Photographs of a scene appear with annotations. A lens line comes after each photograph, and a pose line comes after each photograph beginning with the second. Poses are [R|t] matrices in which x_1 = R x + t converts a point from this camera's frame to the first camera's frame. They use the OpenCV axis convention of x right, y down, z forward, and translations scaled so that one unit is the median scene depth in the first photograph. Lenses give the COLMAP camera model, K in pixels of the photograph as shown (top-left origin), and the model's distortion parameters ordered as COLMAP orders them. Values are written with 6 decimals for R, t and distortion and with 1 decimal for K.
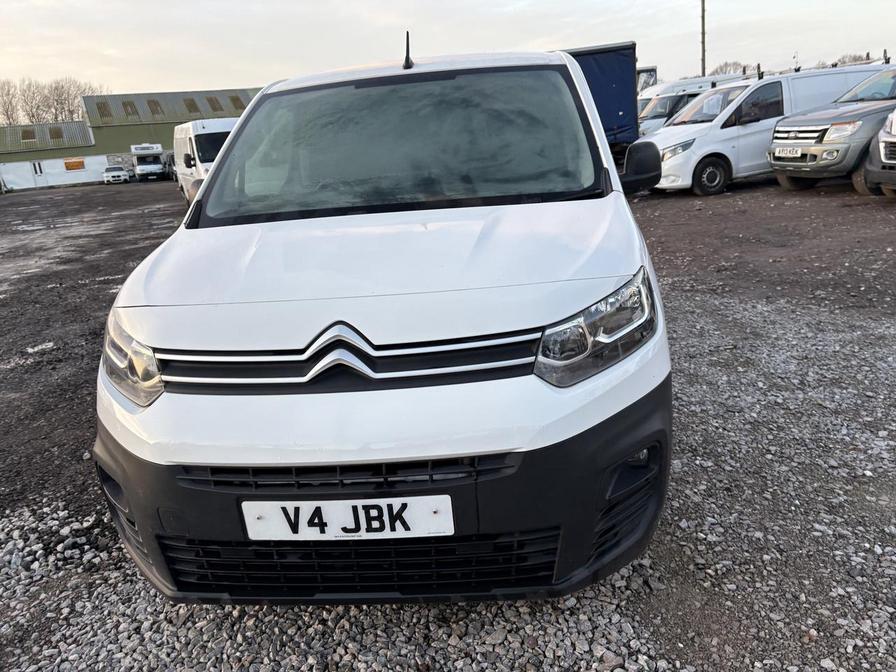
lens RADIAL K [[676.0, 0, 449.8], [0, 676.0, 332.2], [0, 0, 1]] dist [0.012243, -0.001808]
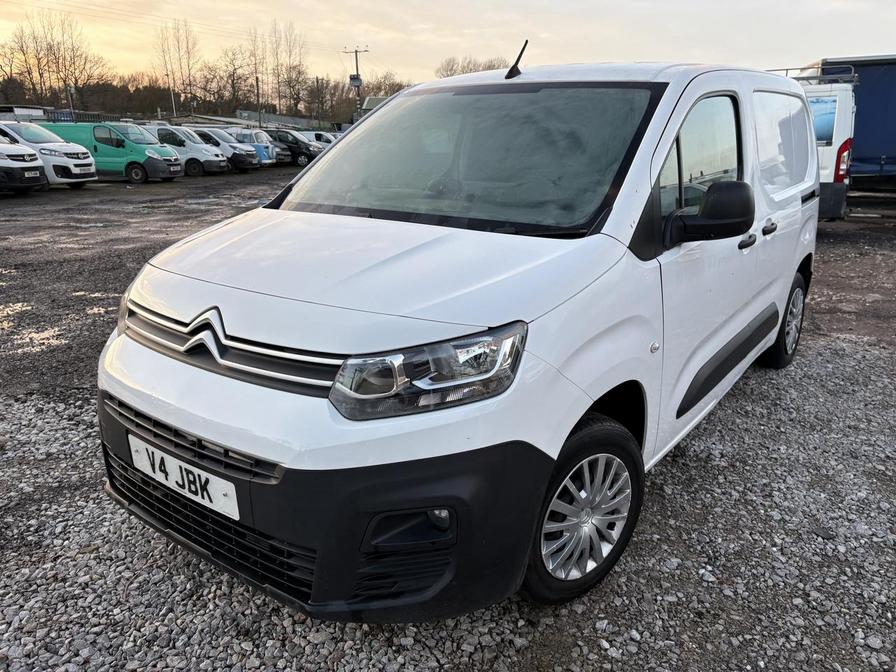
lens RADIAL K [[676.0, 0, 450.5], [0, 676.0, 339.8], [0, 0, 1]] dist [0.012243, -0.001808]
pose [[0.854017, 0.235864, -0.463706, 0.712699], [-0.222982, 0.971252, 0.083358, -0.144961], [0.470036, 0.032208, 0.882059, 0.189200]]
